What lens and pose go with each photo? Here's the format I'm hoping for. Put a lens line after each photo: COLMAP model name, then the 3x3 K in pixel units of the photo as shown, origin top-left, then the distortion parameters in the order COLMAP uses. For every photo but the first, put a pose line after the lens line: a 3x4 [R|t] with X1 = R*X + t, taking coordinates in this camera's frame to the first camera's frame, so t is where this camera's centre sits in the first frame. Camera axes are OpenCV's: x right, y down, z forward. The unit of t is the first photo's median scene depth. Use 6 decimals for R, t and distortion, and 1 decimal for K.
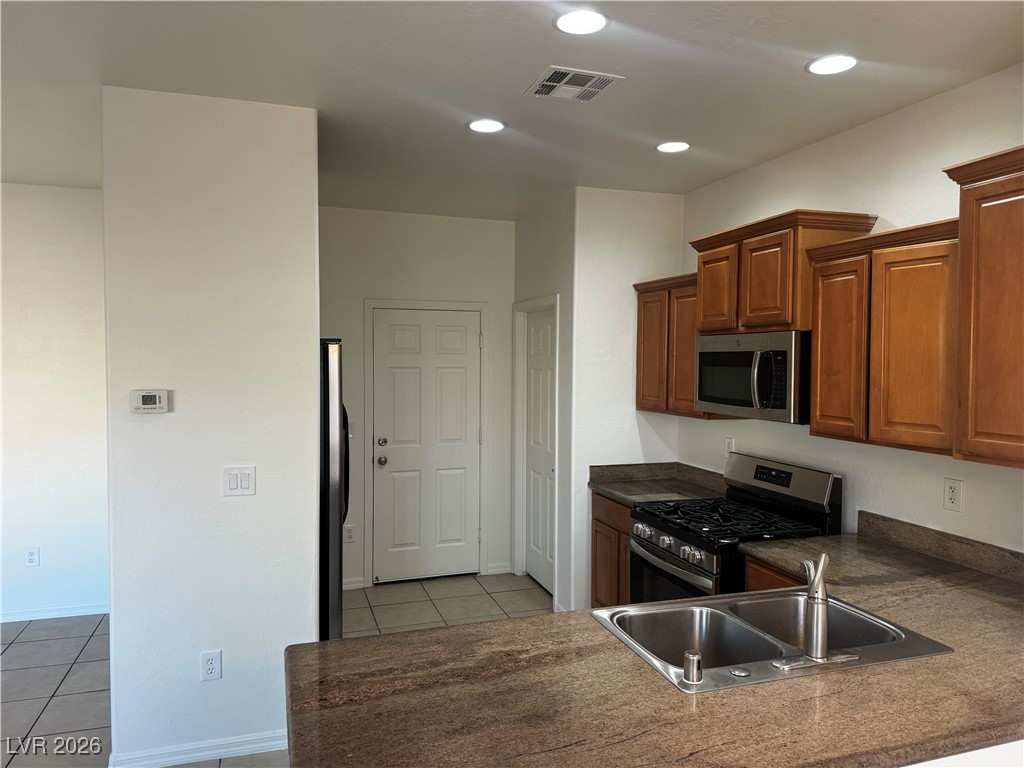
lens RADIAL K [[713.5, 0, 514.8], [0, 713.5, 390.7], [0, 0, 1]] dist [0.124008, -0.175384]
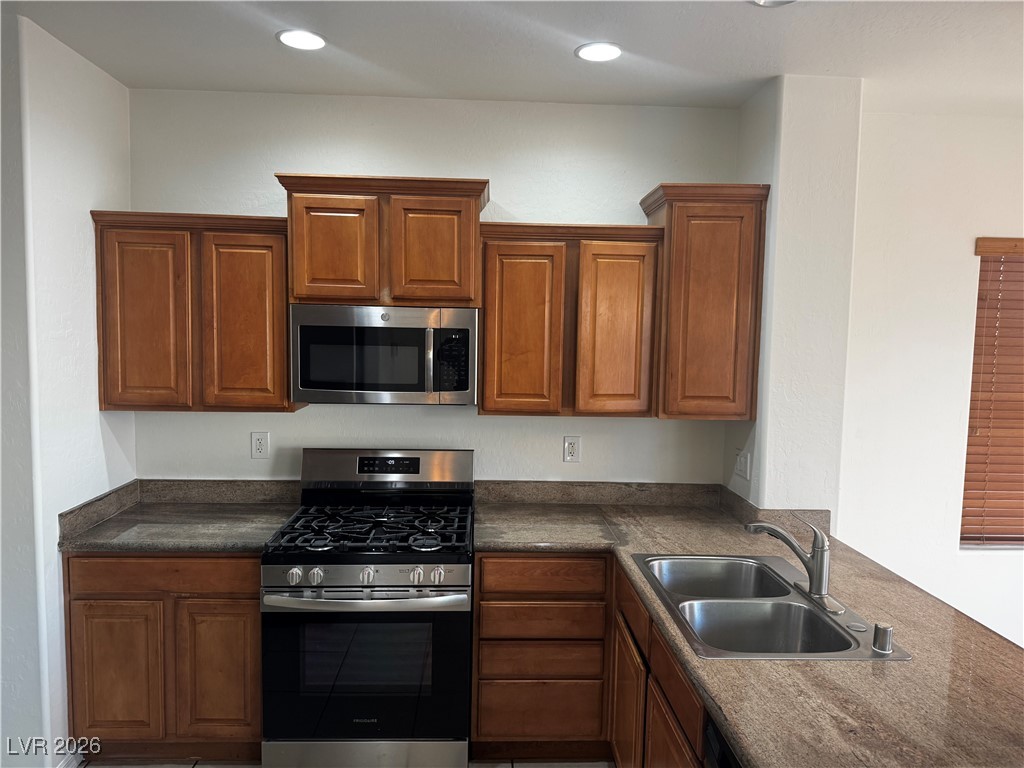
lens RADIAL K [[713.5, 0, 514.8], [0, 713.5, 390.7], [0, 0, 1]] dist [0.124008, -0.175384]
pose [[0.277098, -0.082233, 0.957316, -0.599363], [0.026351, 0.996607, 0.077980, -0.054298], [-0.960480, 0.003618, 0.278325, 0.806357]]
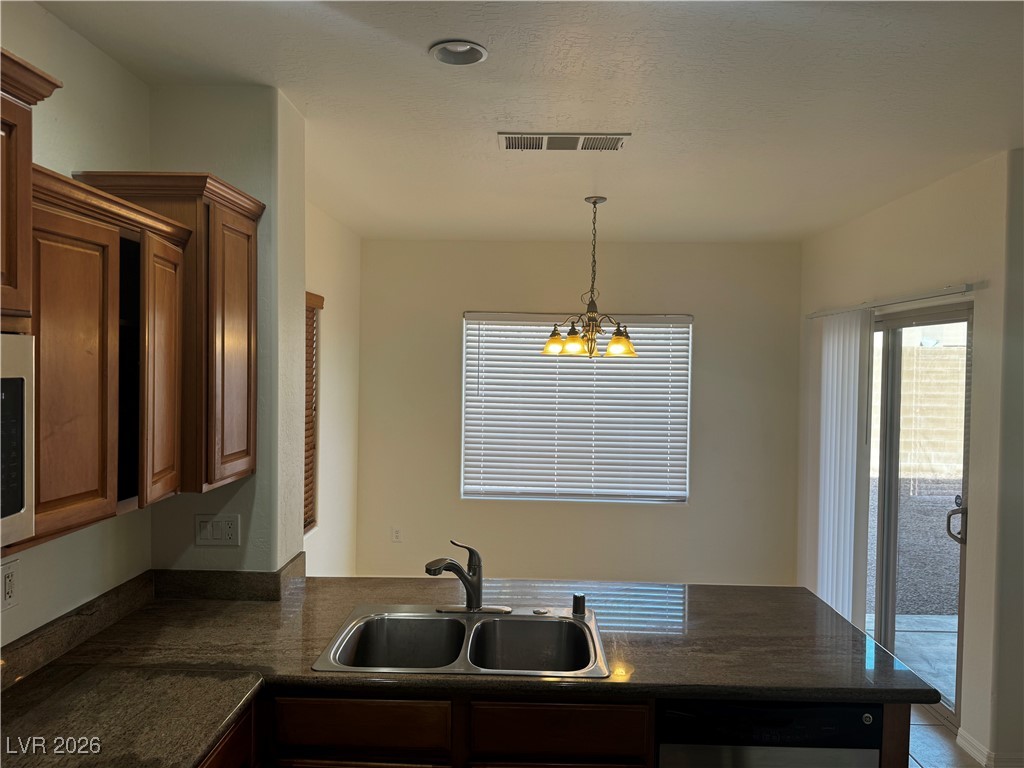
lens RADIAL K [[713.5, 0, 514.8], [0, 713.5, 390.7], [0, 0, 1]] dist [0.124008, -0.175384]
pose [[-0.940638, -0.036271, 0.337468, -0.065490], [-0.009123, 0.996616, 0.081685, -0.102638], [-0.339289, 0.073757, -0.937786, 1.550383]]
